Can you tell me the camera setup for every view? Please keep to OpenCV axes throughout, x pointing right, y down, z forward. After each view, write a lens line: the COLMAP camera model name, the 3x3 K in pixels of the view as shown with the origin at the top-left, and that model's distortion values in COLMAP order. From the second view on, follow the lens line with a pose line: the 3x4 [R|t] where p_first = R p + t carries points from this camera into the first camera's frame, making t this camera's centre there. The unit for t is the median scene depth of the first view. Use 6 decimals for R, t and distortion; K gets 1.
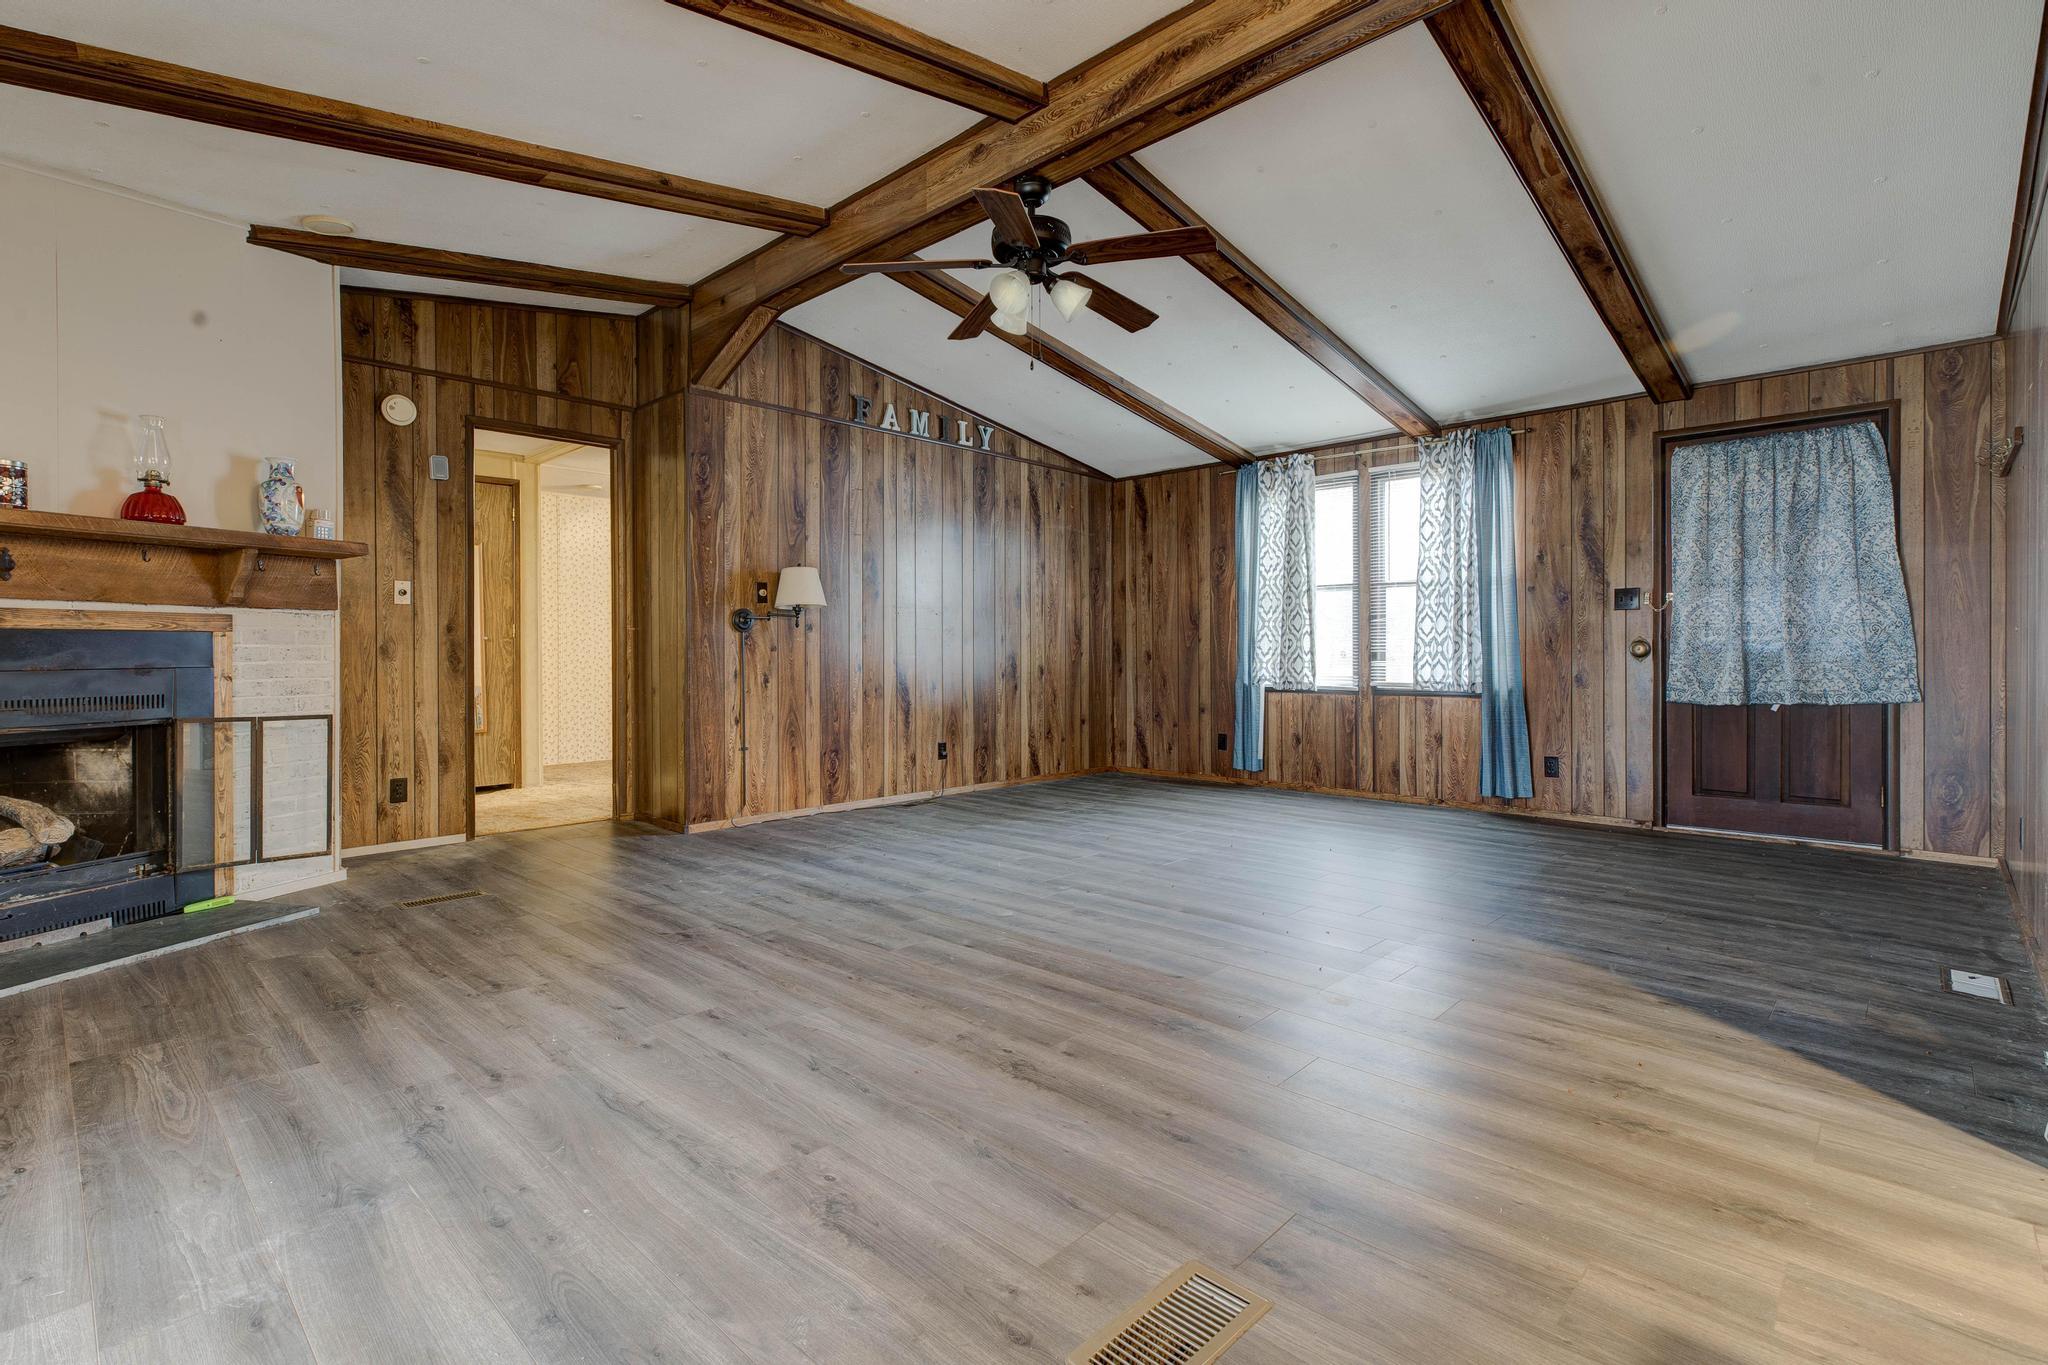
lens RADIAL K [[954.2, 0, 1074.5], [0, 954.2, 671.7], [0, 0, 1]] dist [0.011404, -0.002027]
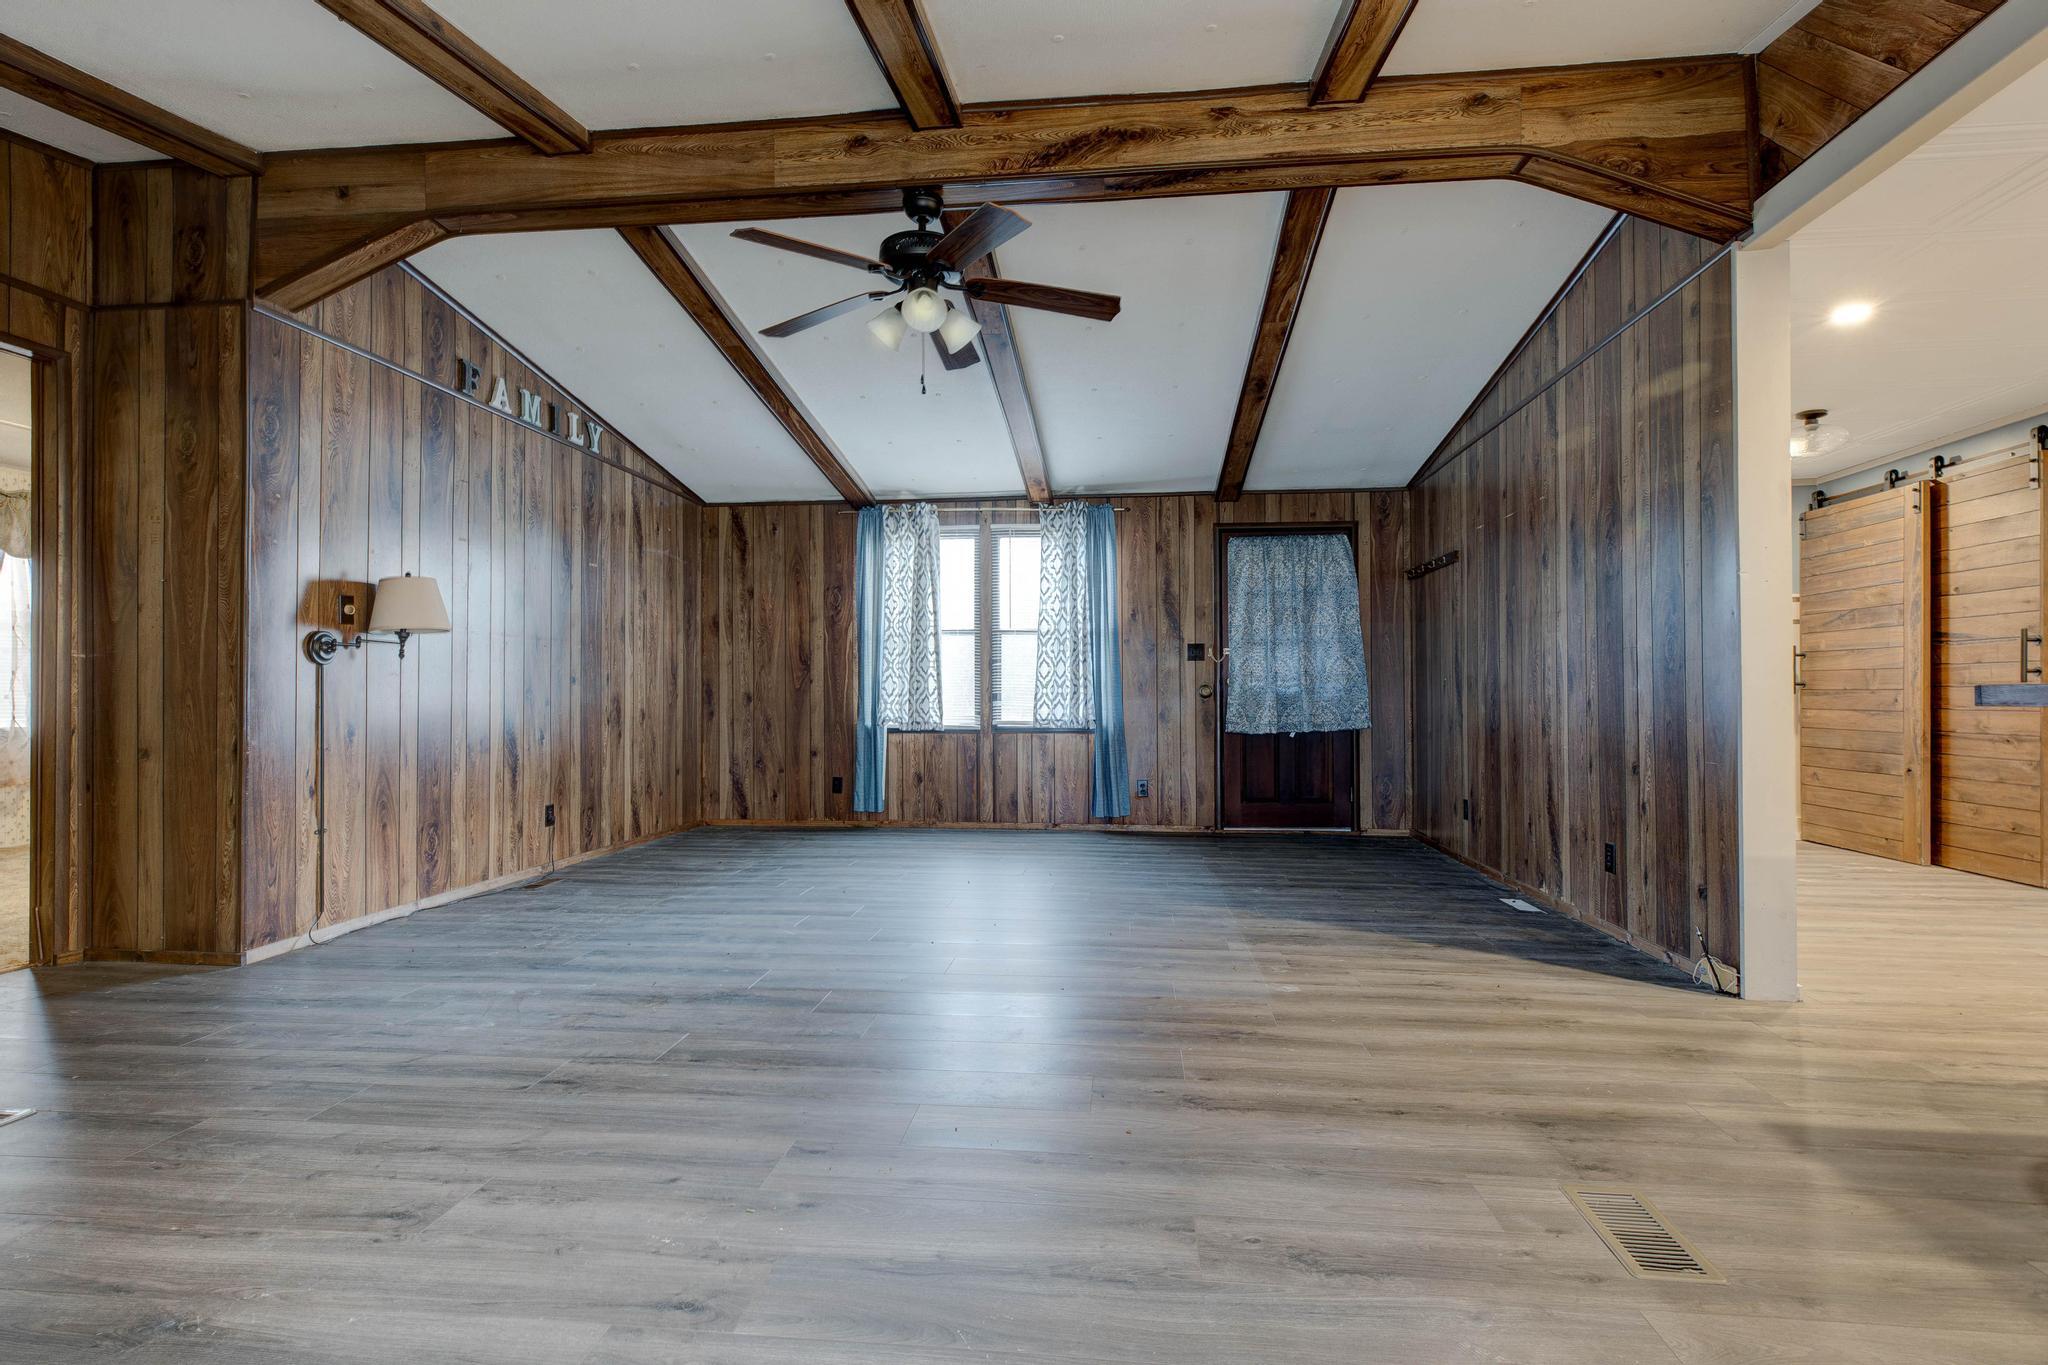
lens RADIAL K [[954.2, 0, 1021.2], [0, 954.2, 698.3], [0, 0, 1]] dist [0.011404, -0.002027]
pose [[0.798262, -0.002079, 0.602306, -0.367154], [0.011703, 0.999859, -0.012058, -0.001940], [-0.602196, 0.016675, 0.798174, 0.131705]]
